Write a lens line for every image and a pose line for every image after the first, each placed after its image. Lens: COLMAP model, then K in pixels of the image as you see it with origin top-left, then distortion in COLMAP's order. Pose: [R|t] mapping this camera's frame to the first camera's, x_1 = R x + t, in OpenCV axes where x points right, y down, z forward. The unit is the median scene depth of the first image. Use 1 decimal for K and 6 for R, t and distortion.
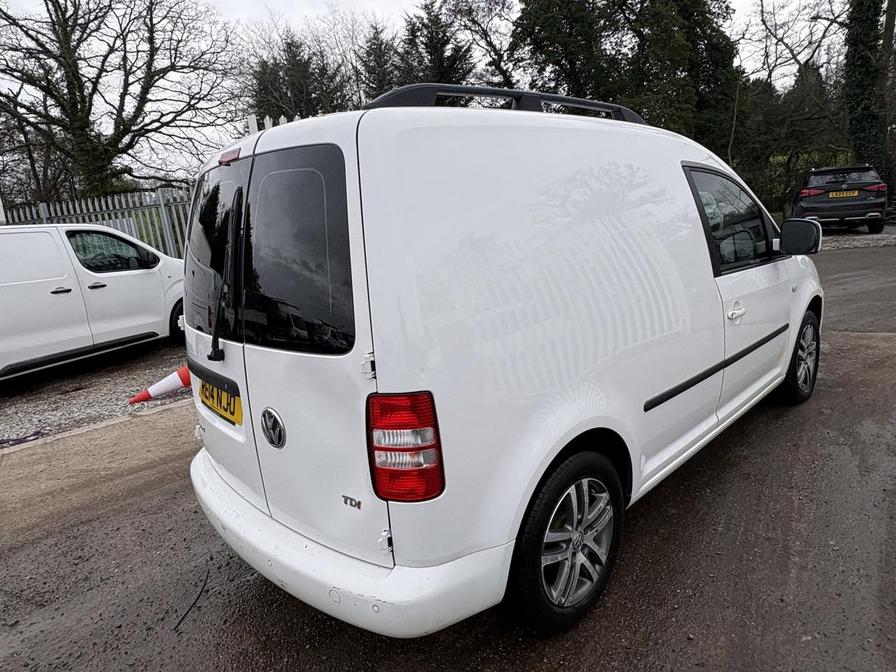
lens RADIAL K [[557.3, 0, 445.6], [0, 557.3, 333.8], [0, 0, 1]] dist [-0.000577, 0.000590]
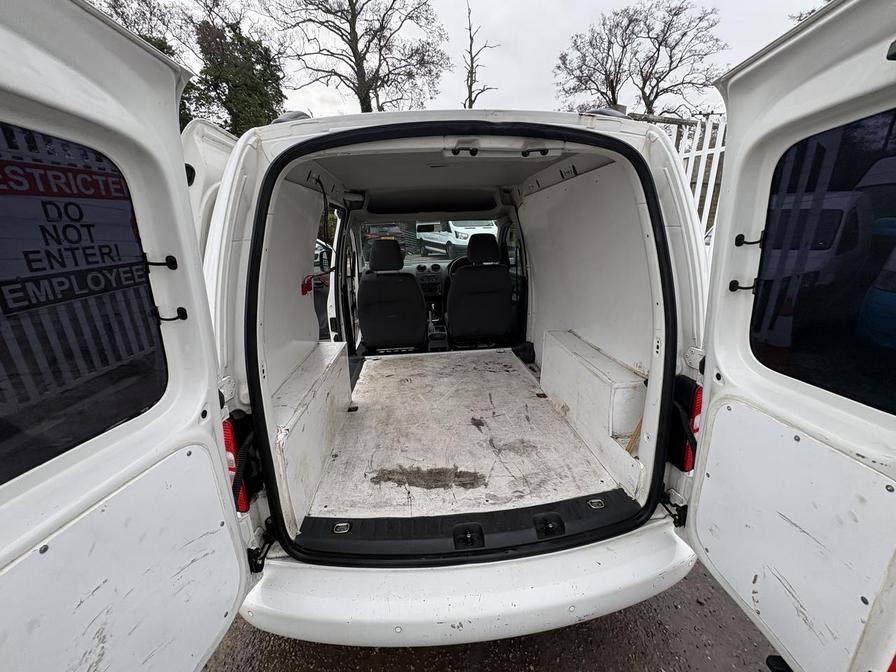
lens RADIAL K [[355.0, 0, 447.4], [0, 355.0, 337.3], [0, 0, 1]] dist [-0.000258, -0.000391]
pose [[0.625596, -0.168213, 0.761797, -0.062474], [0.142176, 0.984708, 0.100678, -0.008701], [-0.767083, 0.045326, 0.639945, 0.058857]]
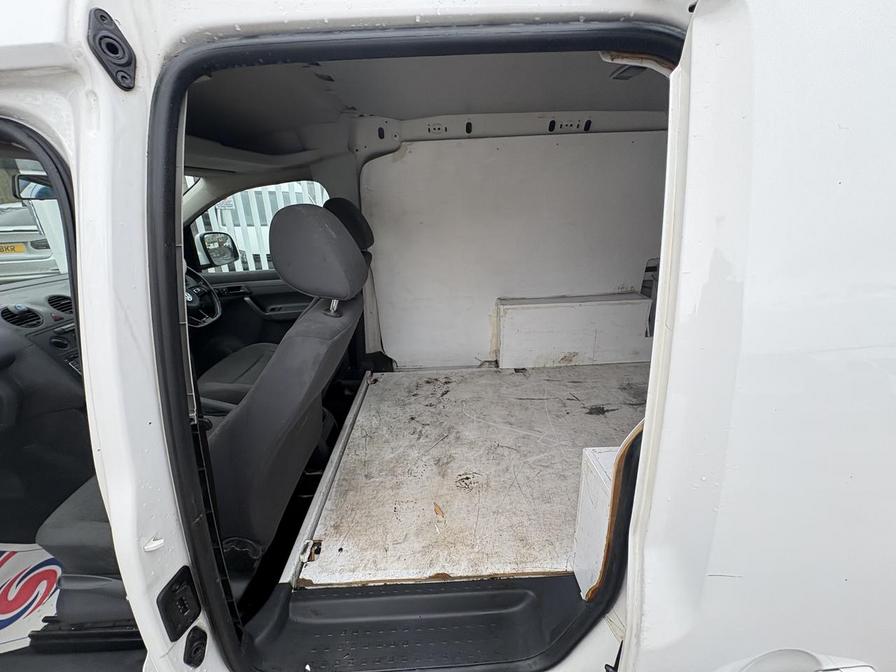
lens RADIAL K [[355.0, 0, 452.4], [0, 355.0, 335.0], [0, 0, 1]] dist [-0.000258, -0.000391]
pose [[-0.733235, -0.143629, 0.664633, -0.025589], [0.227931, 0.868971, 0.439245, -0.029031], [-0.640635, 0.473561, -0.604423, 0.153072]]
